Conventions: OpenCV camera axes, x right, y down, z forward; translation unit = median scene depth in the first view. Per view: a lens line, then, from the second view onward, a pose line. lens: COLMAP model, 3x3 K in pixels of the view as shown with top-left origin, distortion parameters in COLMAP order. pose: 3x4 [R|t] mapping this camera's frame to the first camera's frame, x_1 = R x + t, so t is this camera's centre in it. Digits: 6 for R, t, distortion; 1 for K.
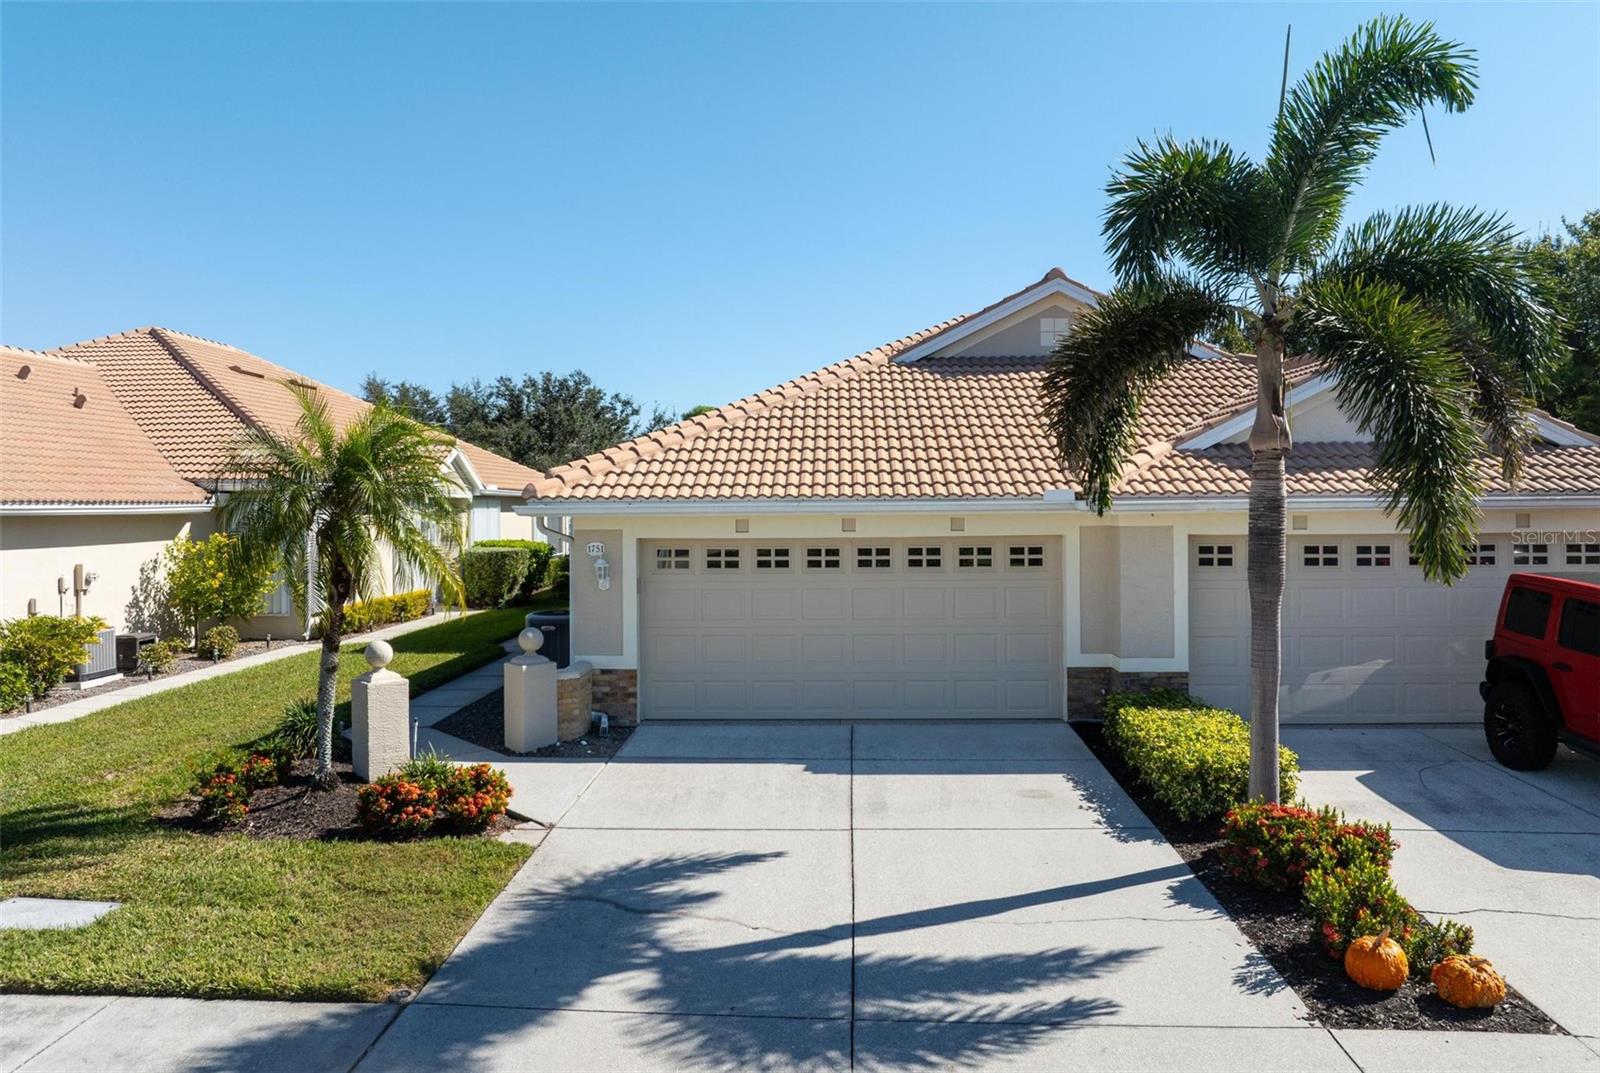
lens RADIAL K [[1091.0, 0, 797.8], [0, 1091.0, 533.0], [0, 0, 1]] dist [-0.027041, -0.000335]
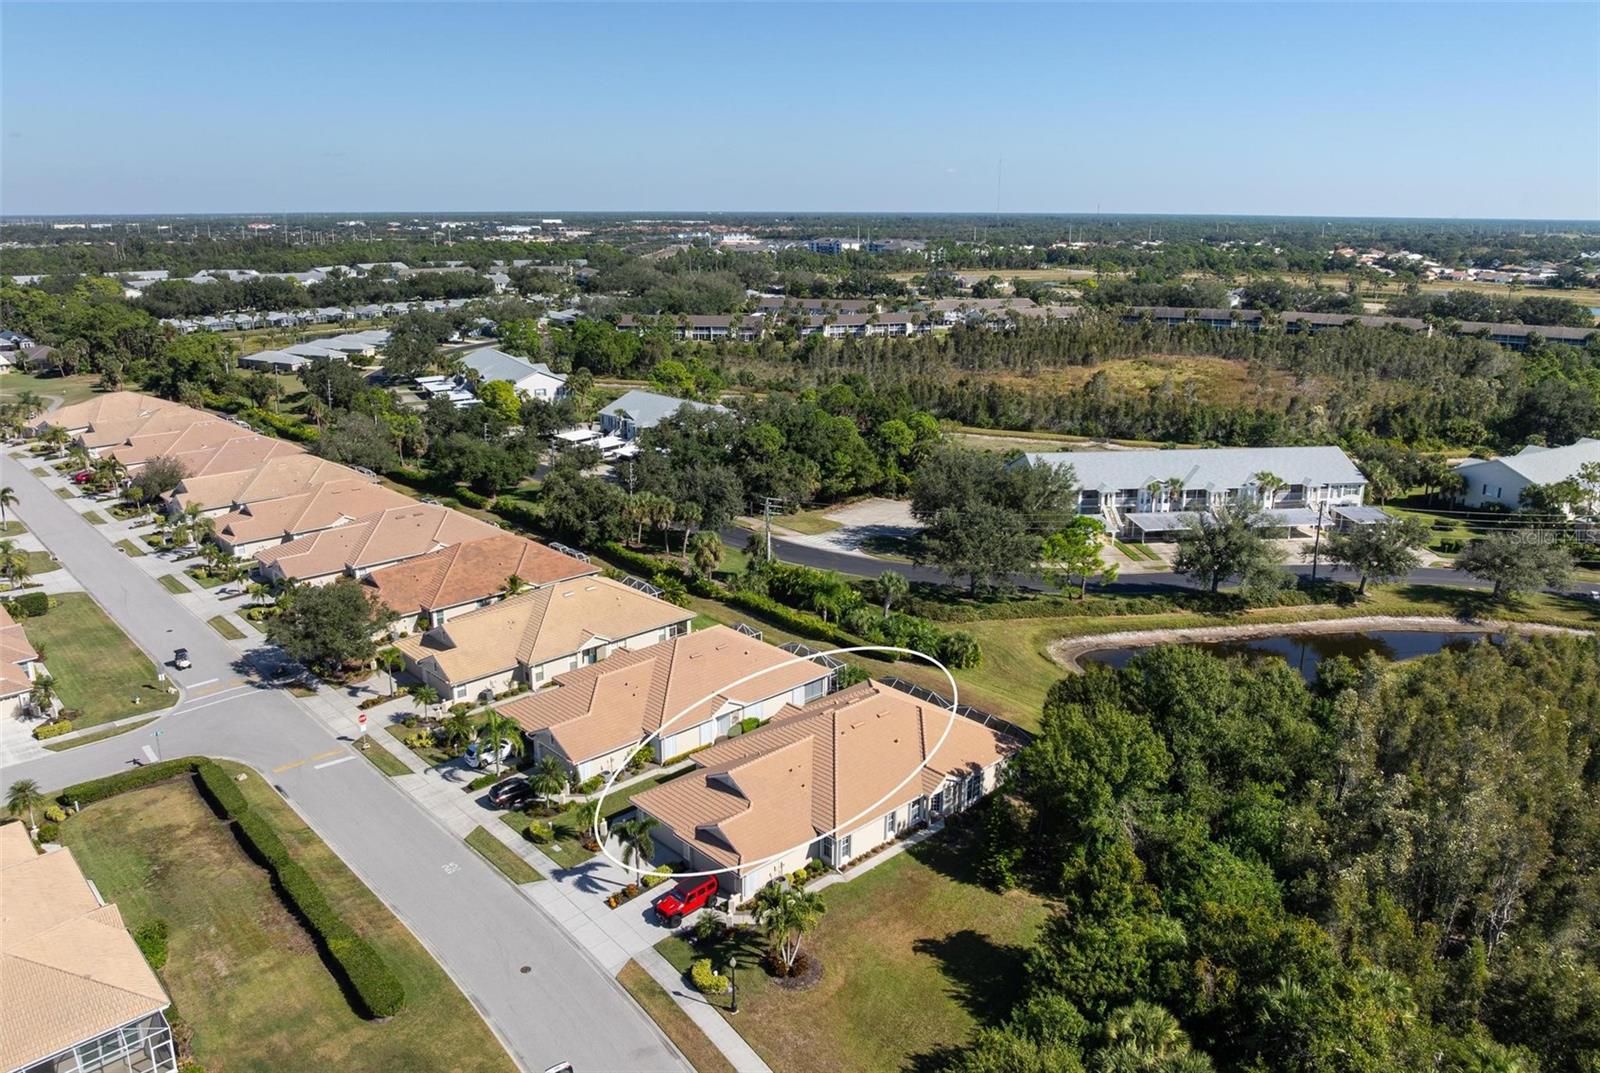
lens RADIAL K [[1091.0, 0, 799.1], [0, 1091.0, 535.9], [0, 0, 1]] dist [-0.027041, -0.000335]
pose [[0.716975, 0.193118, -0.669815, 6.833606], [-0.019096, 0.965941, 0.258055, -4.878123], [0.696837, -0.172228, 0.696244, -3.851975]]
